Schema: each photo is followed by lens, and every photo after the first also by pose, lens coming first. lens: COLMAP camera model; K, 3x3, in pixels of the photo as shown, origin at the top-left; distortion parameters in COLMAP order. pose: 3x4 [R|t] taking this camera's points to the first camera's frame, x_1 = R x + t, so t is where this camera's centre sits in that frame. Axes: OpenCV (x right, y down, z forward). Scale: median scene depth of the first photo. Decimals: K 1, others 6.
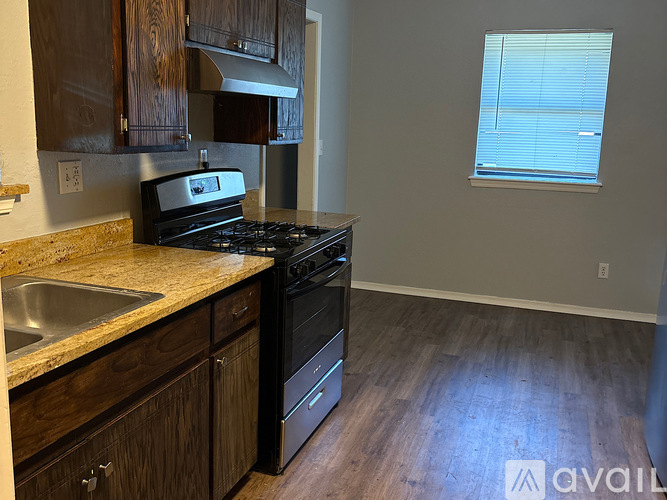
lens RADIAL K [[670.1, 0, 333.5], [0, 670.1, 250.0], [0, 0, 1]] dist [0.057066, -0.024963]
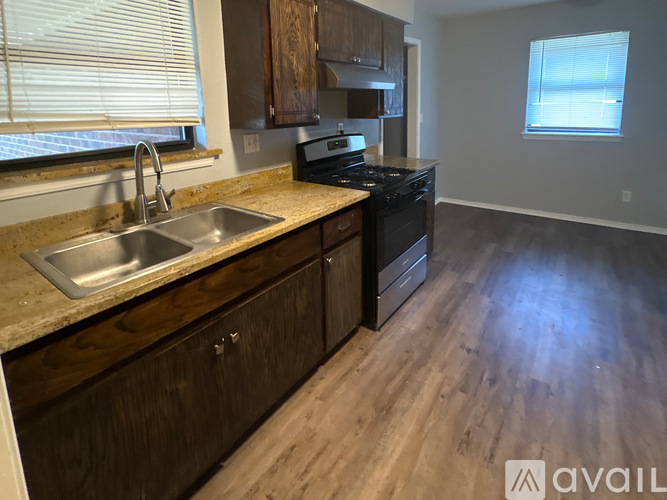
lens RADIAL K [[350.2, 0, 334.5], [0, 350.2, 160.3], [0, 0, 1]] dist [-0.001450, 0.001646]
pose [[0.950851, -0.006254, -0.309586, 0.079552], [-0.004886, 0.999368, -0.035197, -0.030389], [0.309610, 0.034980, 0.950220, 0.193799]]
